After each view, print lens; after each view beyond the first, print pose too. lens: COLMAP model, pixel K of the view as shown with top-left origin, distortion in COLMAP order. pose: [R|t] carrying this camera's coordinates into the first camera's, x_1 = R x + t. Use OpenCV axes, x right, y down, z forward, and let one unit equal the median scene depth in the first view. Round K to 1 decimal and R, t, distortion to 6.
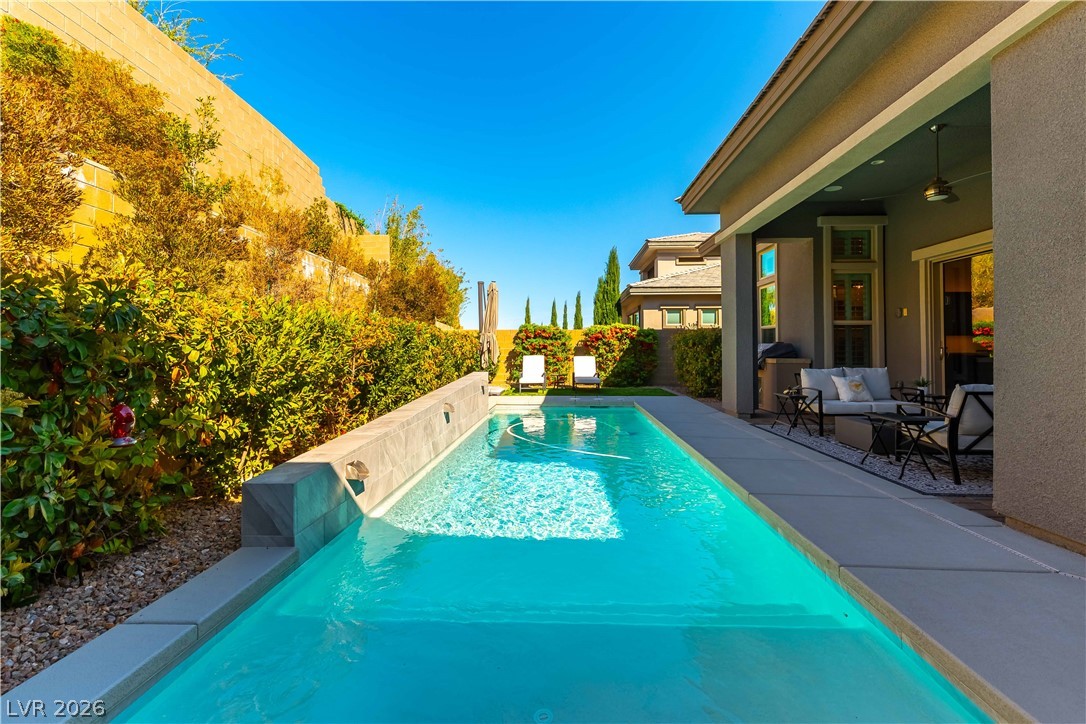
lens RADIAL K [[475.0, 0, 540.1], [0, 475.0, 345.5], [0, 0, 1]] dist [-0.001301, -0.001469]
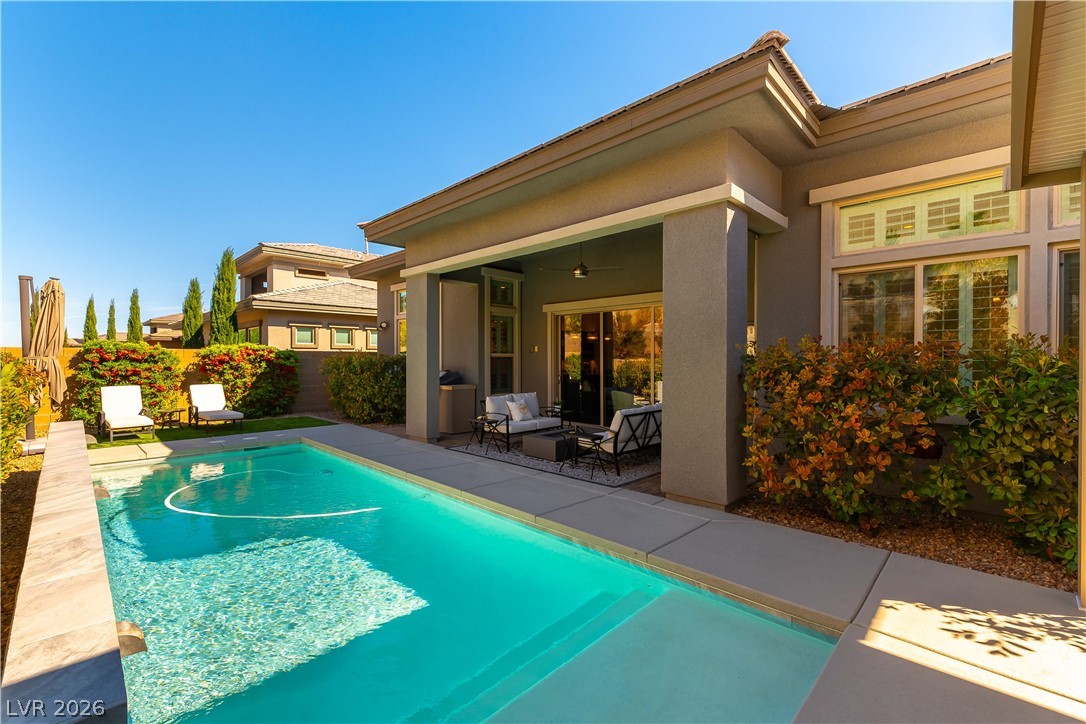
lens RADIAL K [[475.0, 0, 541.0], [0, 475.0, 360.6], [0, 0, 1]] dist [-0.001301, -0.001469]
pose [[0.659036, -0.004157, 0.752100, -0.138002], [-0.005834, 0.999926, 0.010639, -0.029753], [-0.752088, -0.011399, 0.658964, 0.057337]]
